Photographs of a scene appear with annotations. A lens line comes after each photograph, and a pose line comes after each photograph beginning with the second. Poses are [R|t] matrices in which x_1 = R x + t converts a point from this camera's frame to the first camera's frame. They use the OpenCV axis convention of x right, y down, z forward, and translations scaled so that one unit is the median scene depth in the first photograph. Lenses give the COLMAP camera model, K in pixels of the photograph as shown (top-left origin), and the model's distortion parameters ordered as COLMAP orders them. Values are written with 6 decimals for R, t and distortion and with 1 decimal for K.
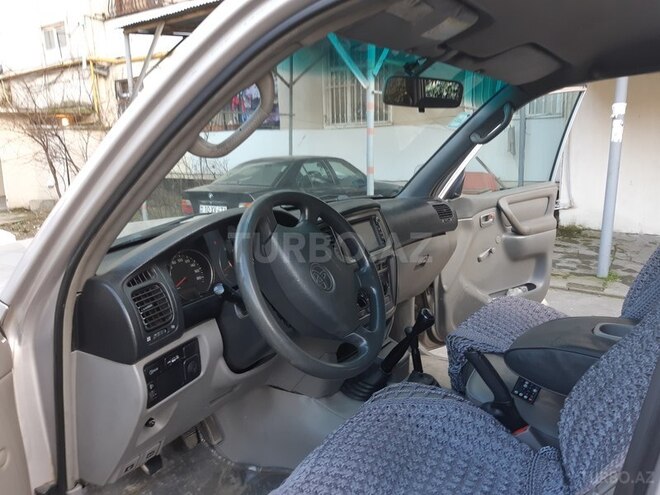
lens RADIAL K [[511.1, 0, 327.4], [0, 511.1, 248.3], [0, 0, 1]] dist [0.075308, -0.147385]
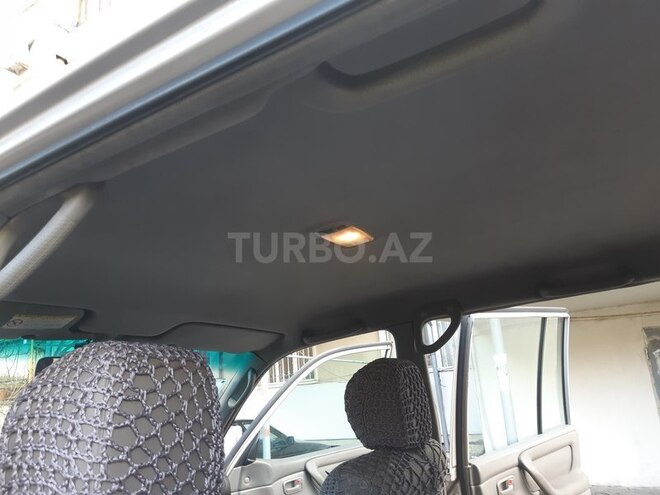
lens RADIAL K [[511.1, 0, 327.4], [0, 511.1, 248.3], [0, 0, 1]] dist [0.075308, -0.147385]
pose [[0.997127, -0.036369, 0.066444, 0.324198], [0.063444, 0.880215, -0.470316, 0.010971], [-0.041380, 0.473180, 0.879993, -0.060945]]
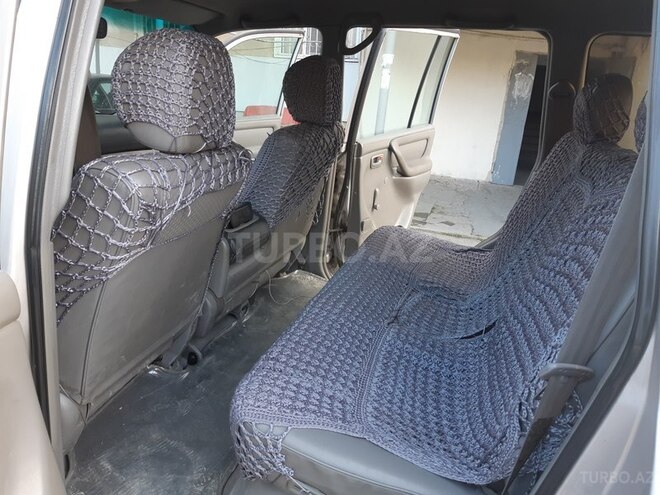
lens RADIAL K [[511.1, 0, 327.4], [0, 511.1, 248.3], [0, 0, 1]] dist [0.075308, -0.147385]
pose [[0.956992, -0.000616, 0.290115, 0.227039], [-0.035004, 0.992447, 0.117573, 0.036417], [-0.287996, -0.122672, 0.949742, -0.222236]]
